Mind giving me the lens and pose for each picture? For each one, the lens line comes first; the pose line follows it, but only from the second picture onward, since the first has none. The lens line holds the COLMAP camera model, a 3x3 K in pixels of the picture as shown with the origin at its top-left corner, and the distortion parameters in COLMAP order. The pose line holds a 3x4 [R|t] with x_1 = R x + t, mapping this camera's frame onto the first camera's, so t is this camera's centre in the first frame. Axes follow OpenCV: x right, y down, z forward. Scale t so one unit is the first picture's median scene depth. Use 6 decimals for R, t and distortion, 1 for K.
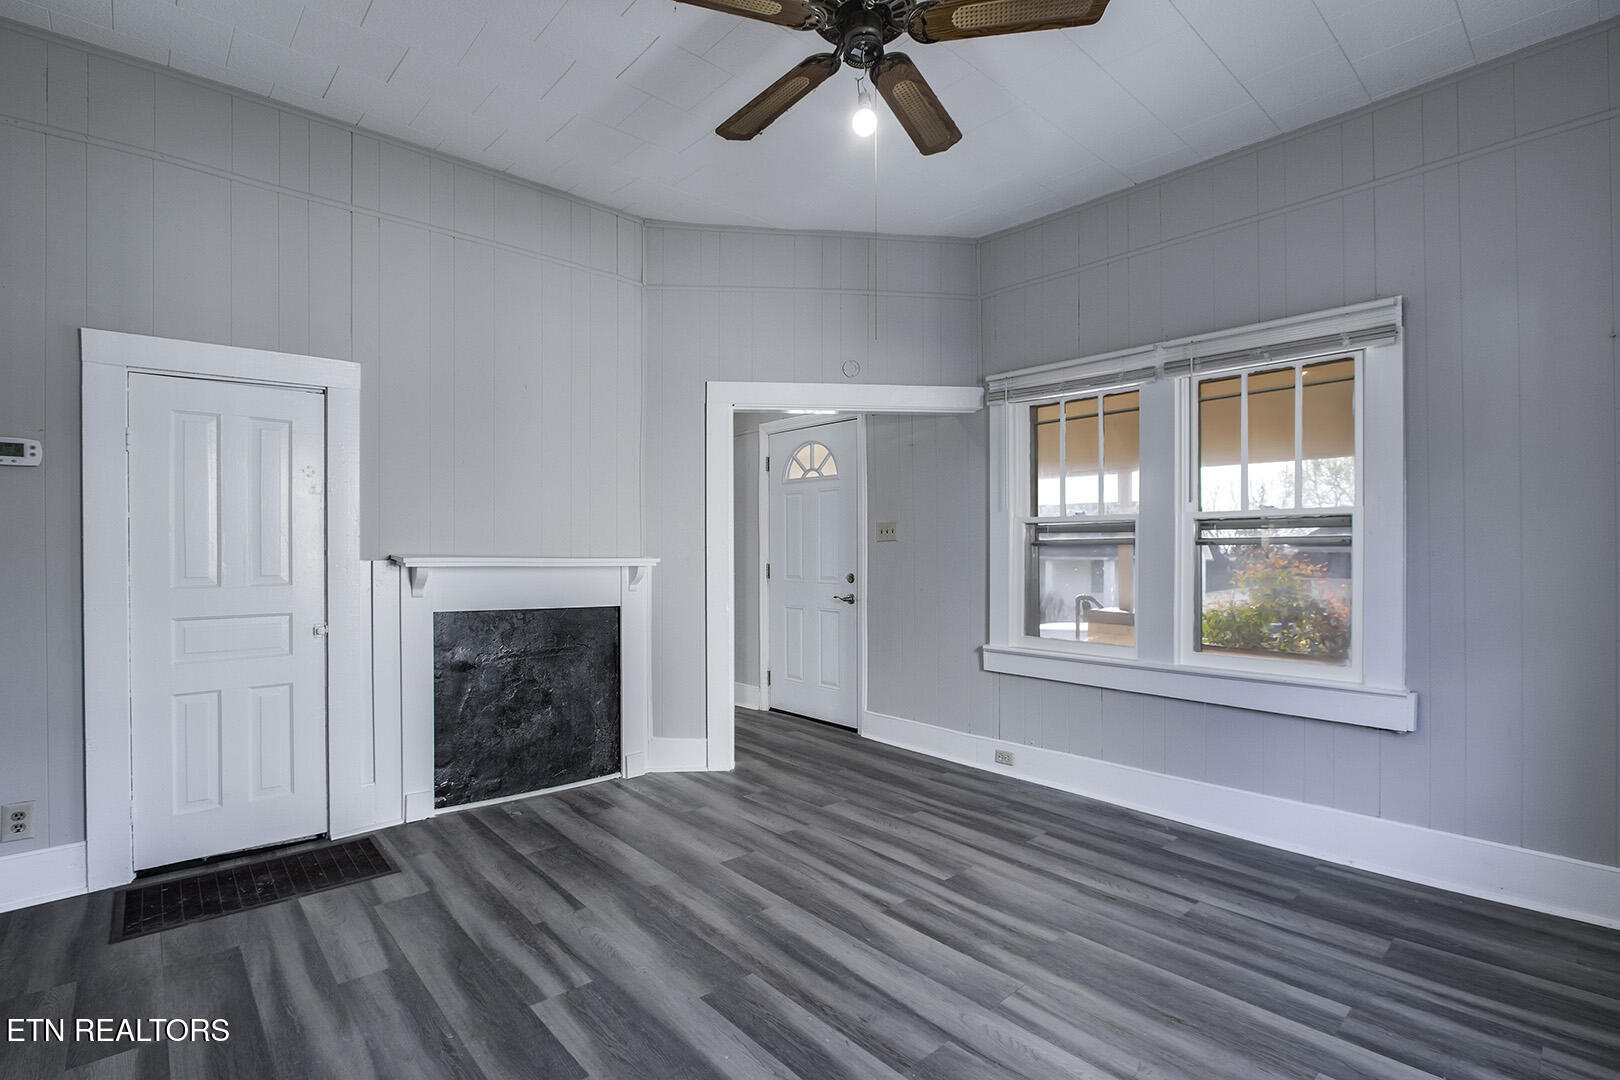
lens RADIAL K [[750.7, 0, 812.6], [0, 750.7, 550.6], [0, 0, 1]] dist [-0.025971, 0.003356]
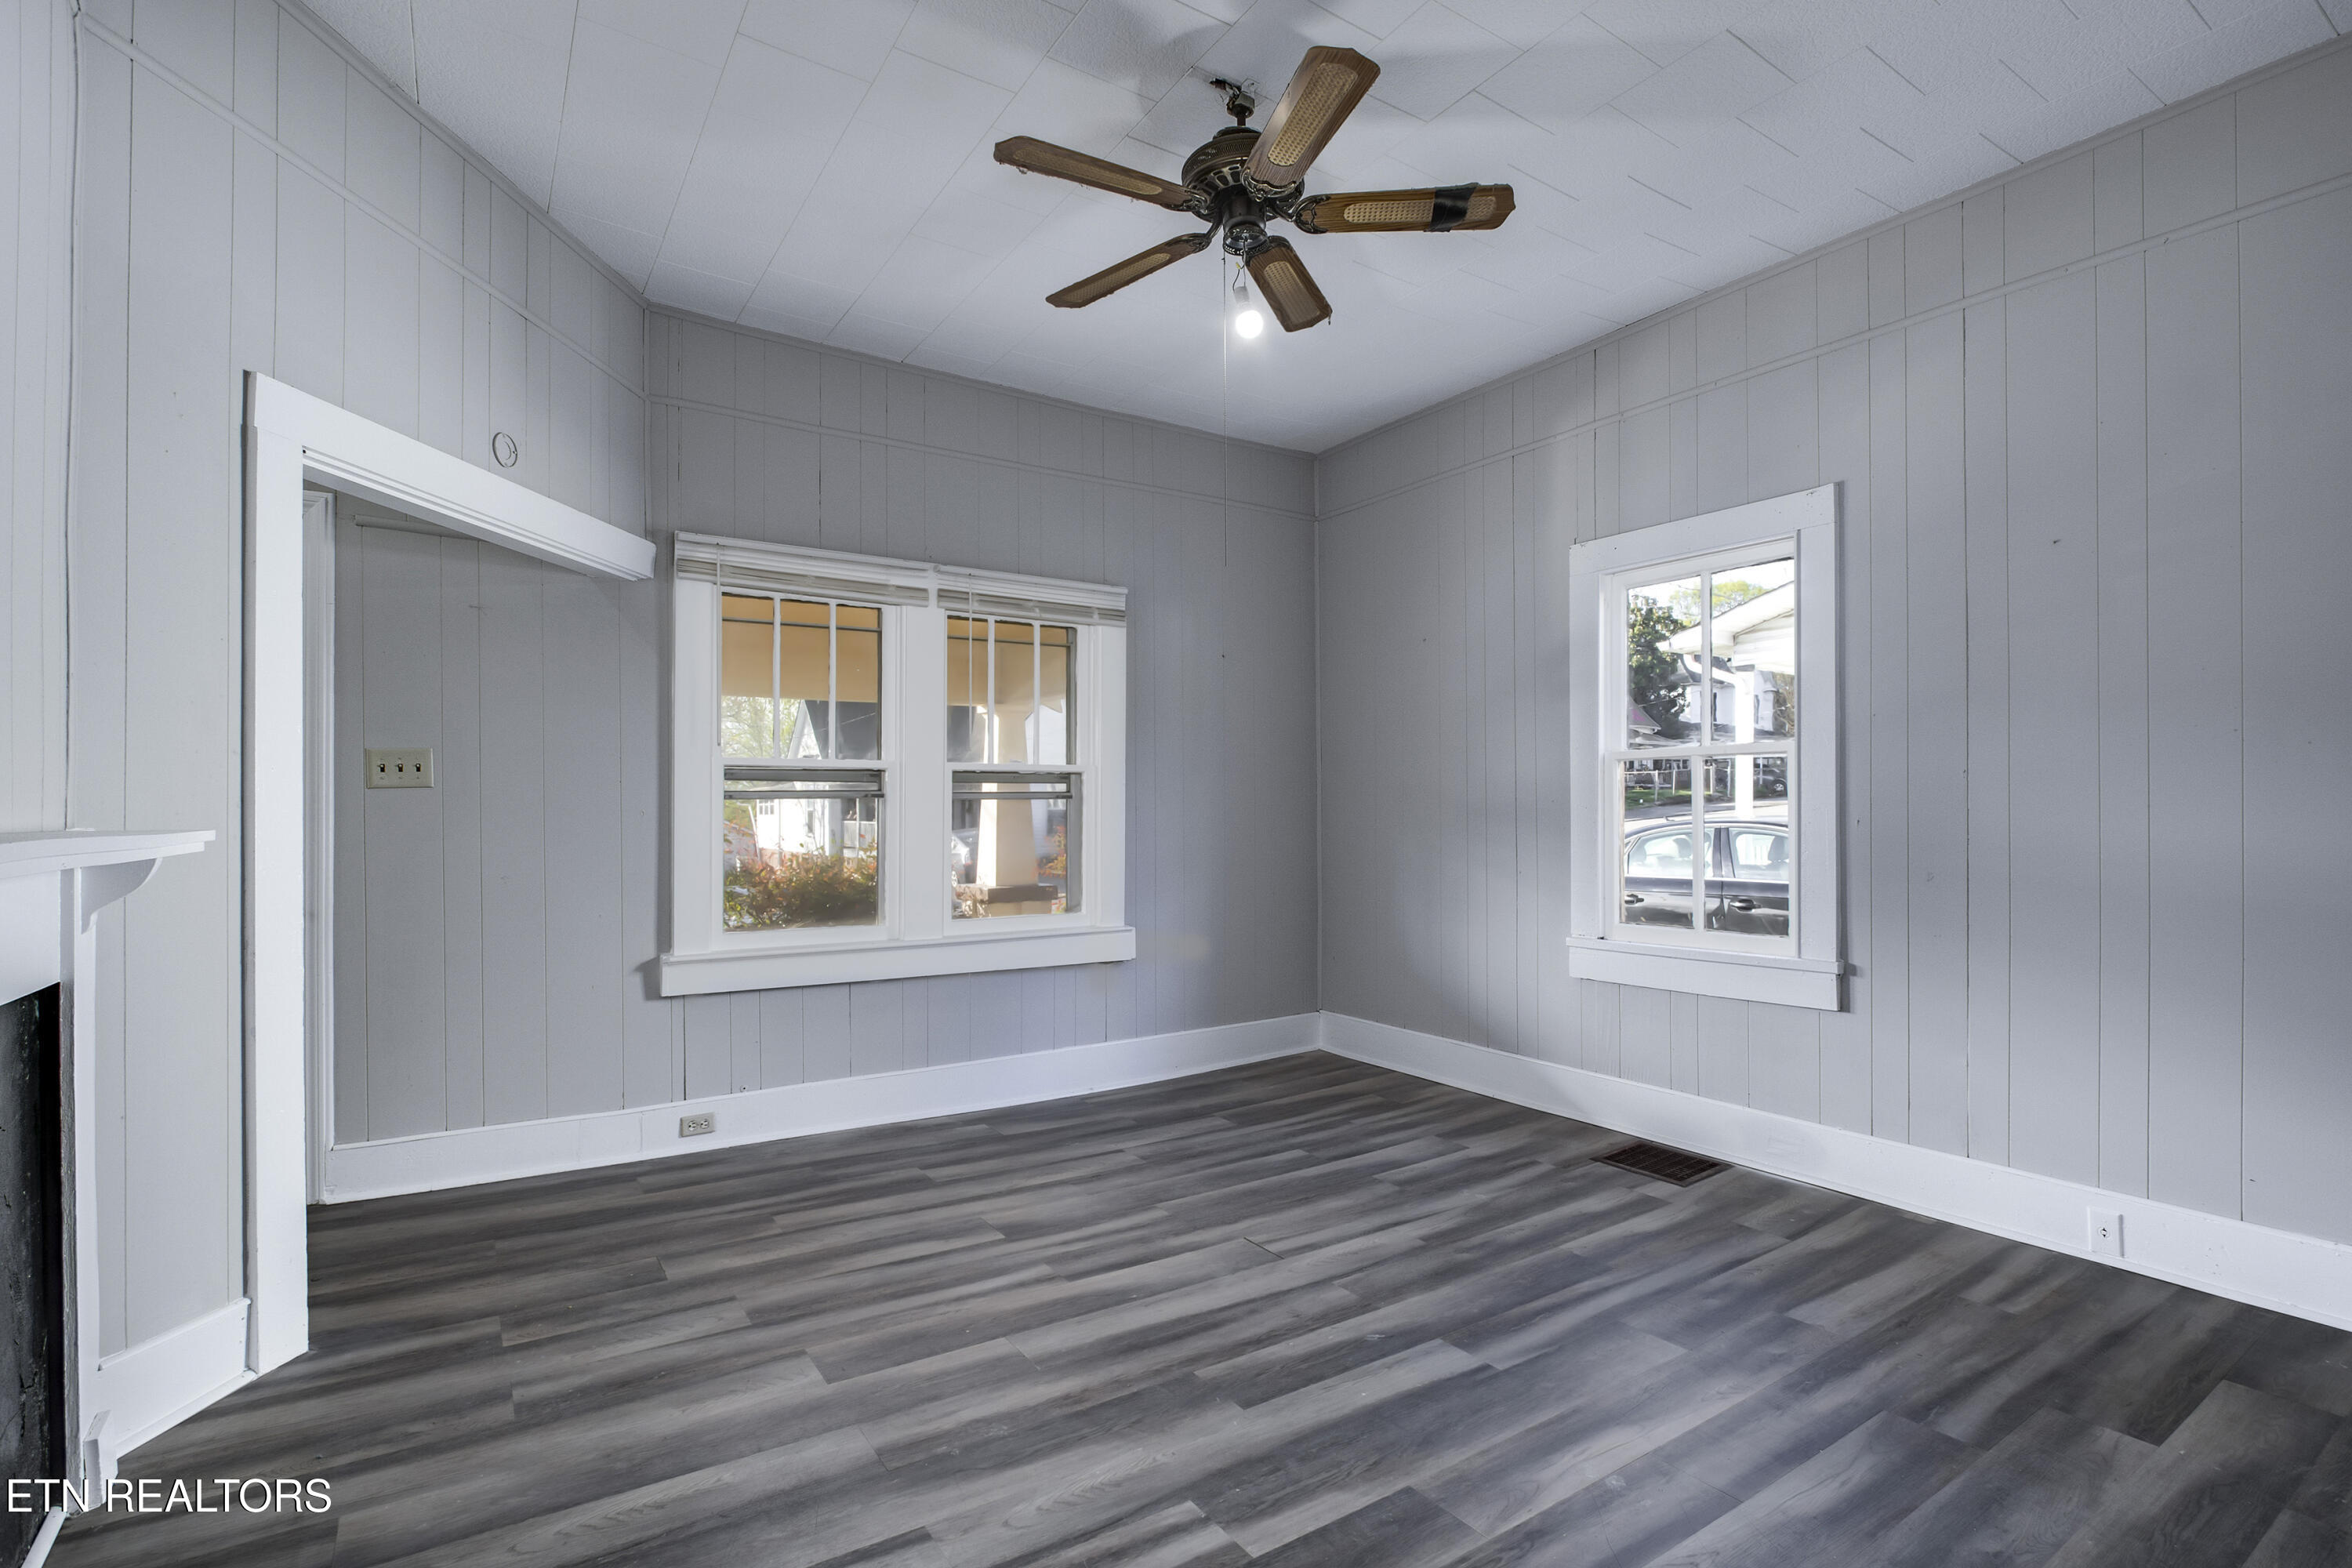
lens RADIAL K [[1090.0, 0, 1173.2], [0, 1090.0, 791.9], [0, 0, 1]] dist [-0.025971, 0.003356]
pose [[0.155833, 0.011278, 0.987719, -0.826862], [-0.000301, 0.999935, -0.011370, -0.002477], [-0.987783, 0.001474, 0.155826, 0.602648]]
